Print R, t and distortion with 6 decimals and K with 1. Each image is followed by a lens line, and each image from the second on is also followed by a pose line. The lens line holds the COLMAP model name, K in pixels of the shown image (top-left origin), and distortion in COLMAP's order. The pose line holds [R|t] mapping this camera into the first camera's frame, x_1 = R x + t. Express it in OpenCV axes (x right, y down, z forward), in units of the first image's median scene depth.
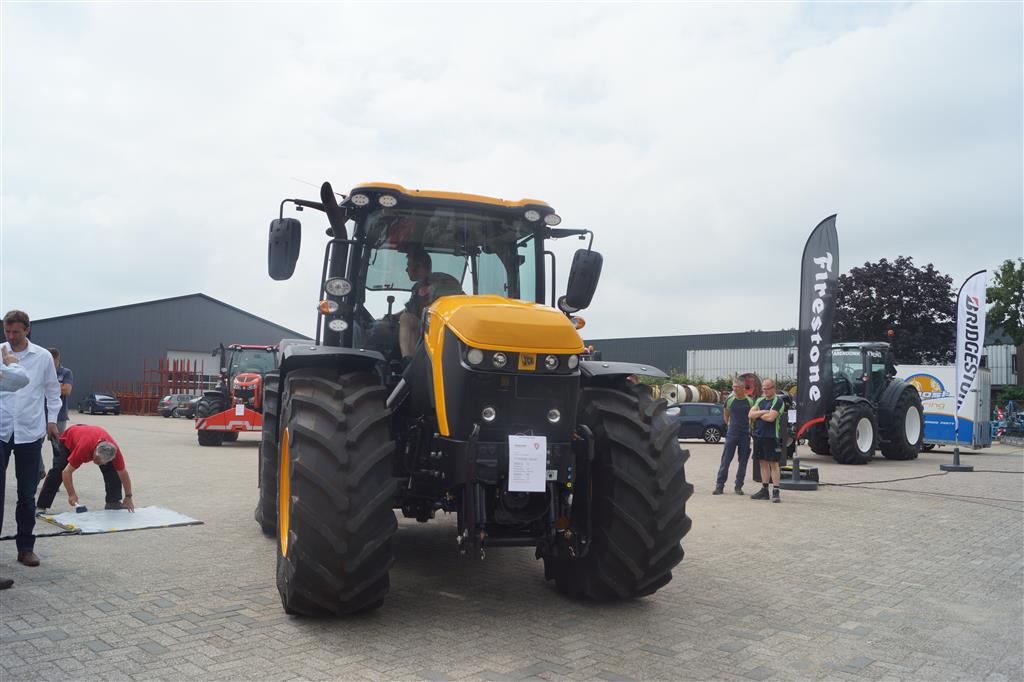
lens RADIAL K [[798.3, 0, 512.0], [0, 798.3, 341.0], [0, 0, 1]] dist [-0.082948, 0.015150]
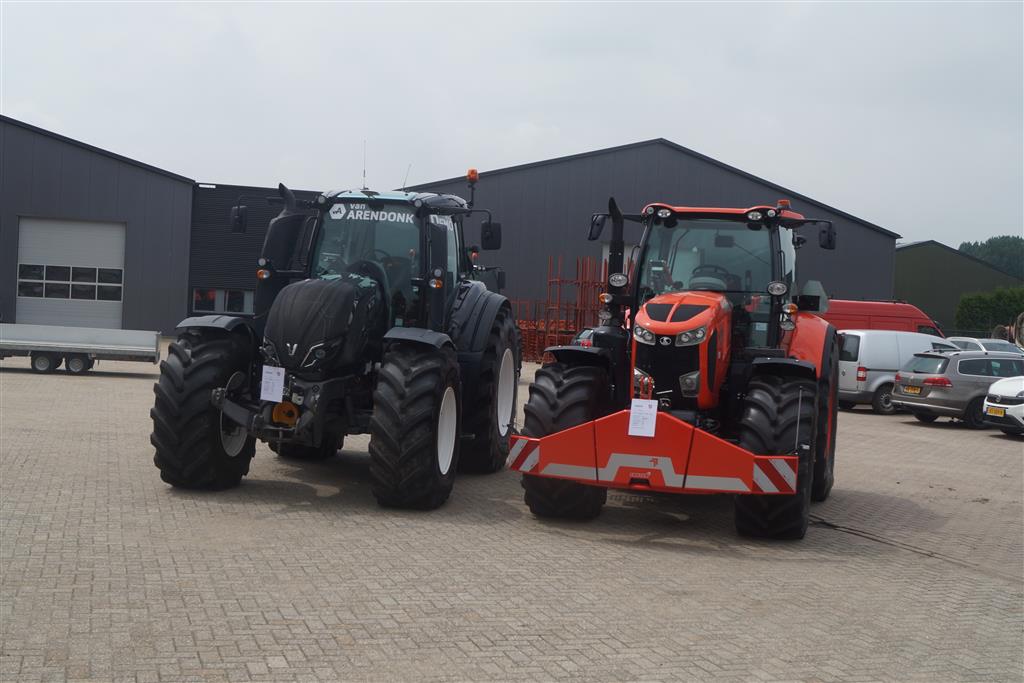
lens RADIAL K [[1267.6, 0, 512.0], [0, 1267.6, 341.5], [0, 0, 1]] dist [-0.117266, 0.001244]
pose [[0.869051, 0.038365, -0.493232, -0.139747], [0.002617, 0.996618, 0.082132, 0.018249], [0.494715, -0.072668, 0.866012, 0.510244]]
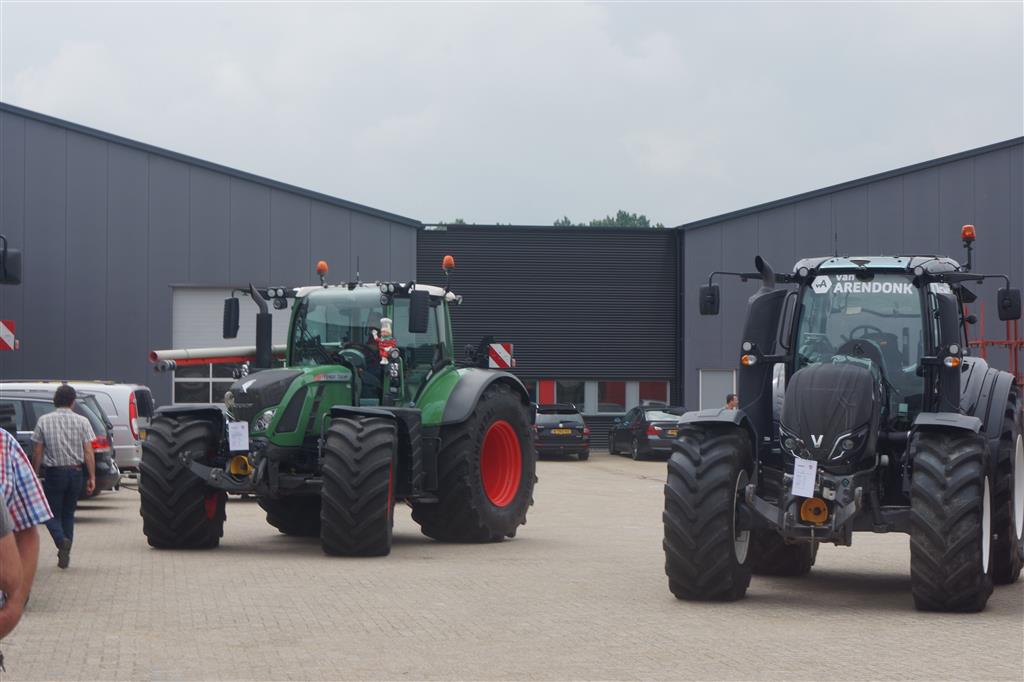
lens RADIAL K [[2124.3, 0, 512.0], [0, 2124.3, 341.0], [0, 0, 1]] dist [-0.019009, 0.056108]
pose [[0.785137, -0.028327, -0.618674, -0.072491], [0.056233, 0.998088, 0.025664, 0.000685], [0.616765, -0.054939, 0.785228, 0.242985]]
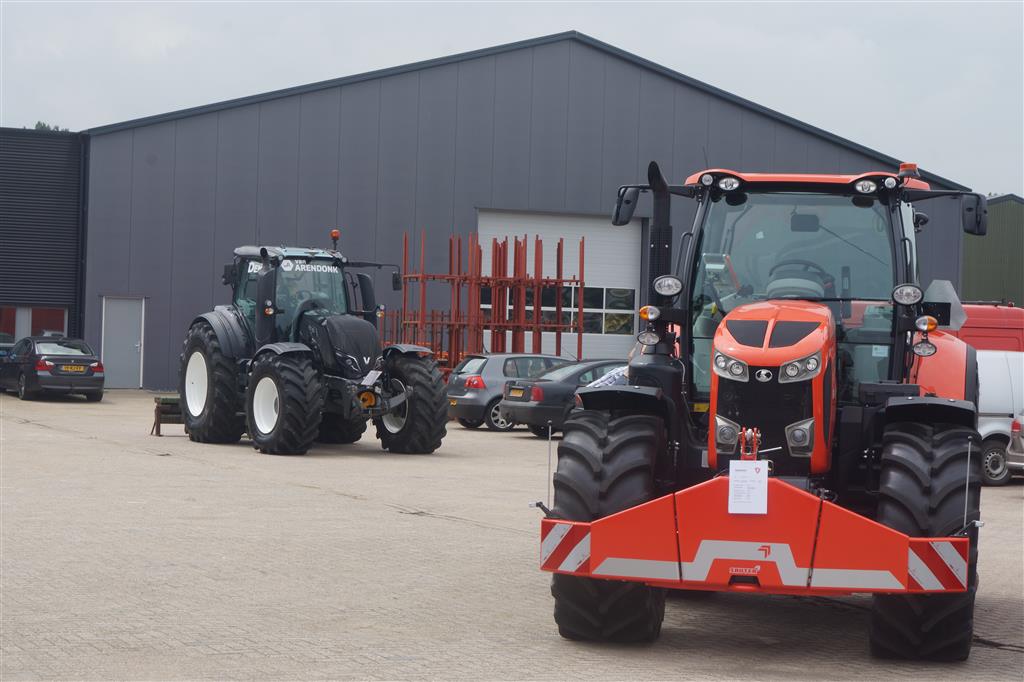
lens RADIAL K [[2239.4, 0, 512.0], [0, 2239.4, 341.0], [0, 0, 1]] dist [-0.046705, 0.006504]
pose [[0.918297, 0.013842, -0.395649, -0.155009], [0.013586, 0.997698, 0.066438, 0.009854], [0.395658, -0.066385, 0.915995, 0.405126]]
